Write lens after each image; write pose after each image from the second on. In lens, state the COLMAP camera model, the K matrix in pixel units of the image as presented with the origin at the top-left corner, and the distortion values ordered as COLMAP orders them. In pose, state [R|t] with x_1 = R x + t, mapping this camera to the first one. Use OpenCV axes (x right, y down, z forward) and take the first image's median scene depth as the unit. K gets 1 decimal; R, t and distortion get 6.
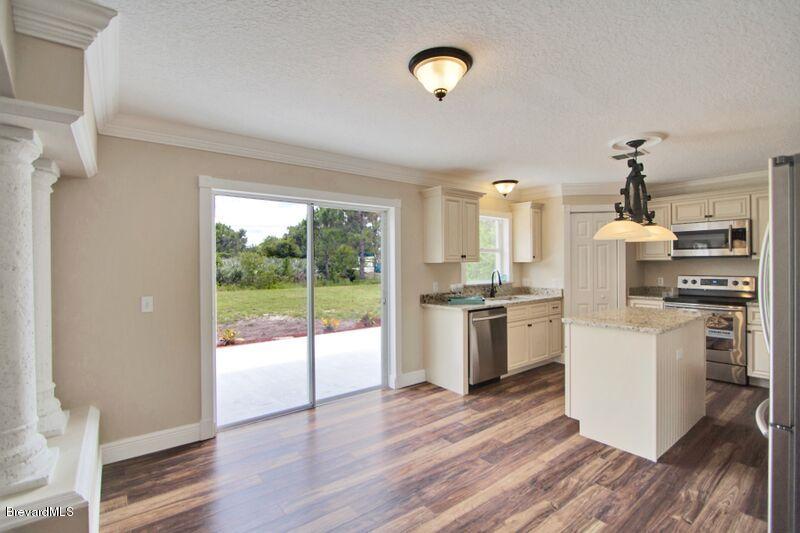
lens RADIAL K [[367.2, 0, 399.5], [0, 367.2, 264.2], [0, 0, 1]] dist [-0.018431, 0.000145]
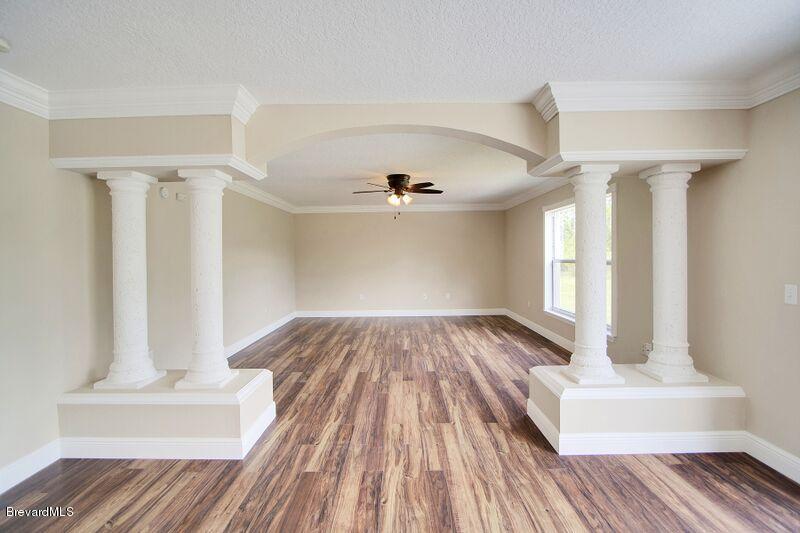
lens RADIAL K [[367.2, 0, 399.5], [0, 367.2, 264.2], [0, 0, 1]] dist [-0.018431, 0.000145]
pose [[-0.613174, 0.034431, -0.789197, 0.287264], [0.016803, 0.999392, 0.030546, 0.000753], [0.789769, 0.005469, -0.613380, 0.487495]]
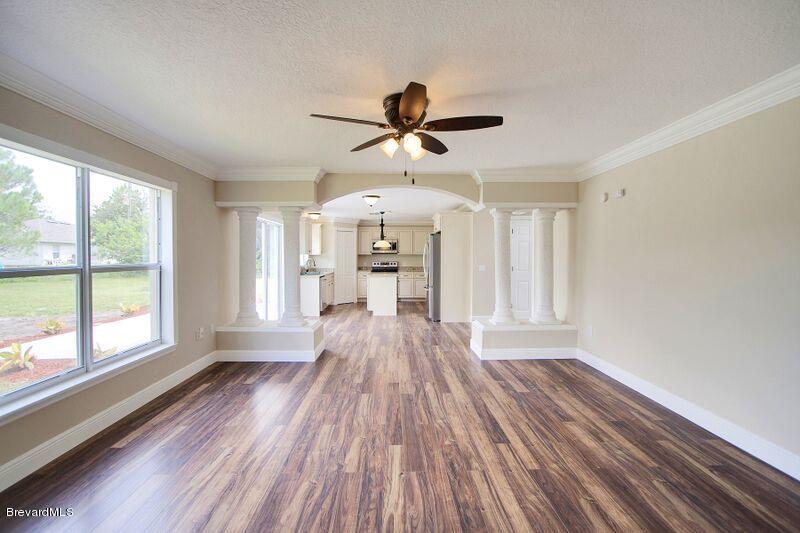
lens RADIAL K [[367.2, 0, 399.5], [0, 367.2, 264.2], [0, 0, 1]] dist [-0.018431, 0.000145]
pose [[0.591197, -0.009400, 0.806472, -1.107120], [-0.004794, 0.999873, 0.015169, 0.015089], [-0.806513, -0.012835, 0.591077, -0.561047]]
